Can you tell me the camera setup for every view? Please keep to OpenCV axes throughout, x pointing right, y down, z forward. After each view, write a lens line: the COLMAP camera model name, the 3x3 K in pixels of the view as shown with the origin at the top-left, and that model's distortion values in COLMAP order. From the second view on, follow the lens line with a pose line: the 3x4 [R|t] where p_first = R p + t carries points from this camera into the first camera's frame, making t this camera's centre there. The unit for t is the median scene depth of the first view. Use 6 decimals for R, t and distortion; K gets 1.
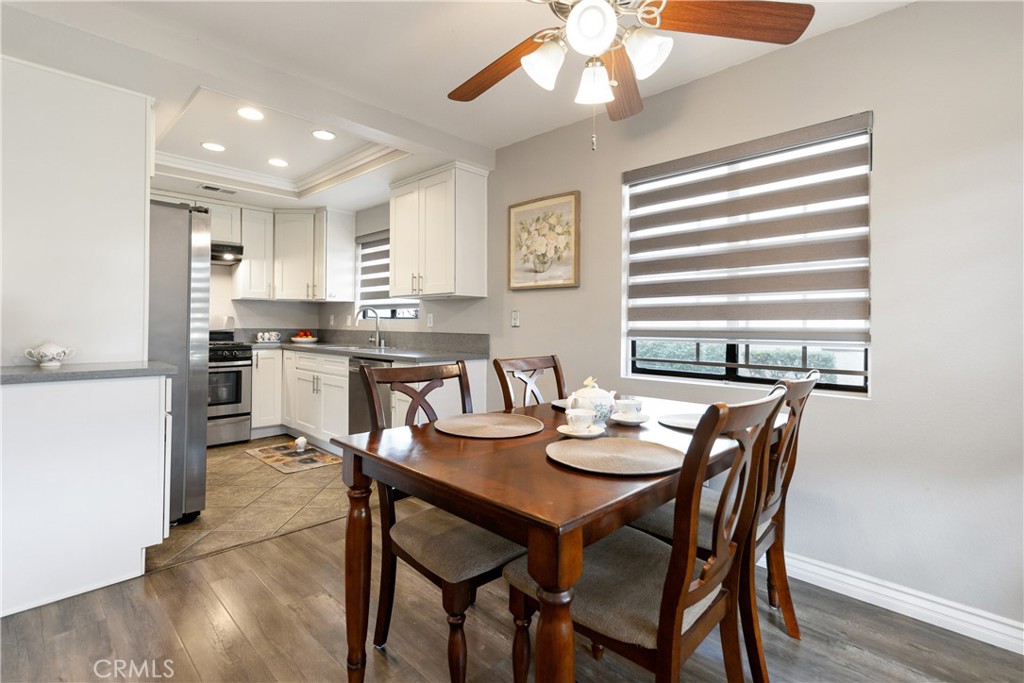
lens RADIAL K [[501.8, 0, 582.6], [0, 501.8, 317.4], [0, 0, 1]] dist [0.014315, 0.000679]
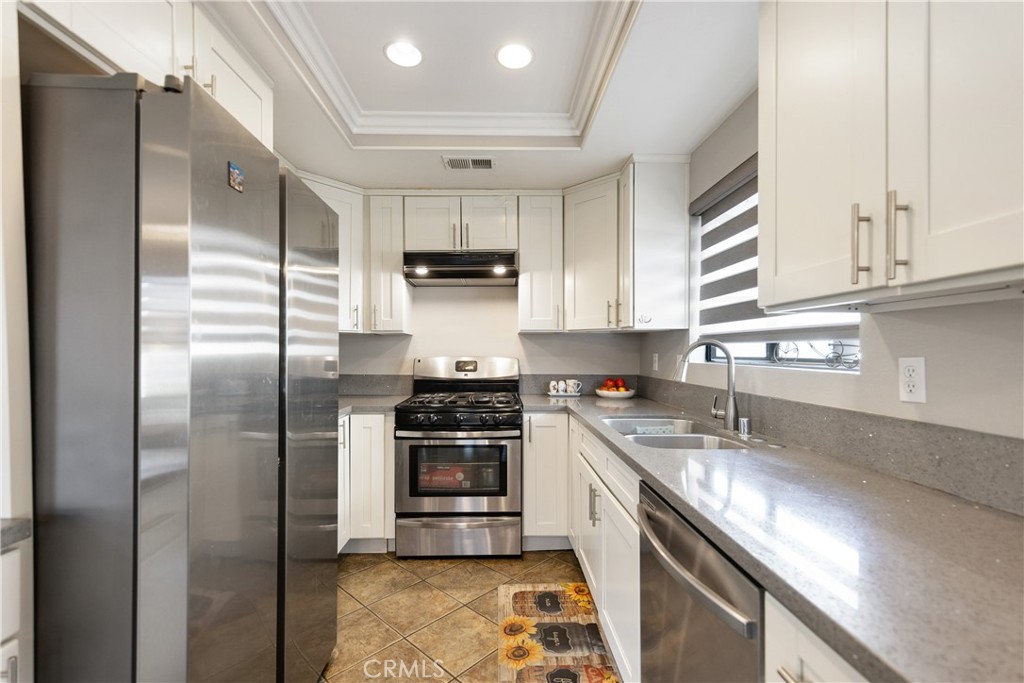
lens RADIAL K [[475.2, 0, 465.0], [0, 475.2, 354.0], [0, 0, 1]] dist [0.012062, -0.002360]
pose [[0.594454, -0.001414, -0.804129, -0.222040], [0.015595, 0.999831, 0.009770, -0.015753], [0.803979, -0.018348, 0.594375, 0.595124]]
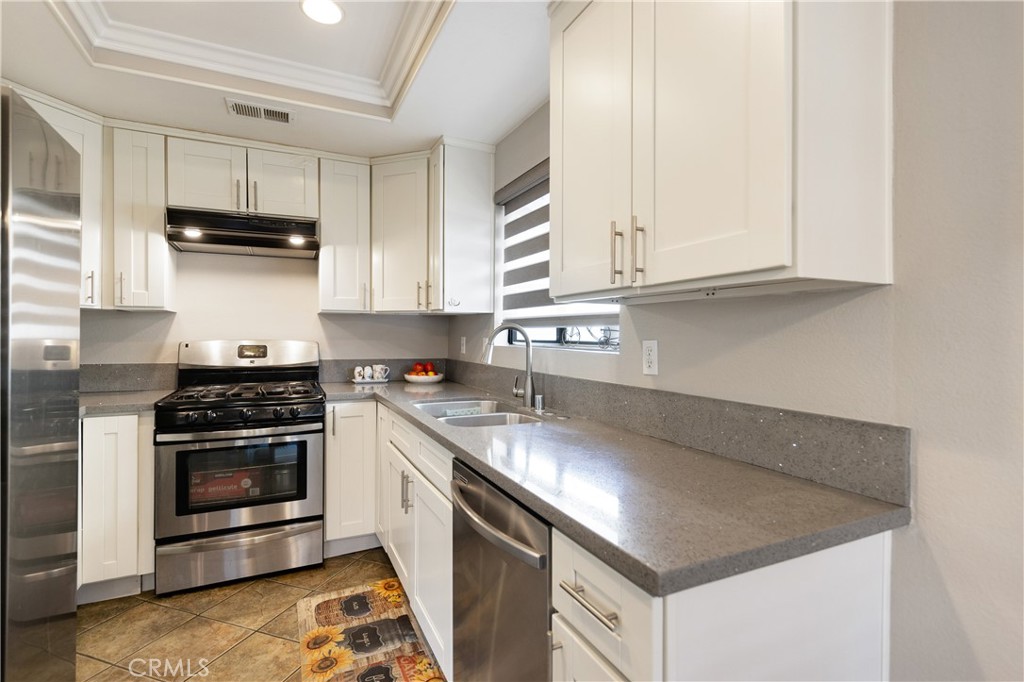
lens RADIAL K [[535.1, 0, 512.2], [0, 535.1, 337.5], [0, 0, 1]] dist [0.001702, 0.003304]
pose [[0.897923, 0.000424, -0.440153, -0.207825], [0.007720, 0.999831, 0.016713, -0.016529], [0.440085, -0.018405, 0.897767, 0.562475]]
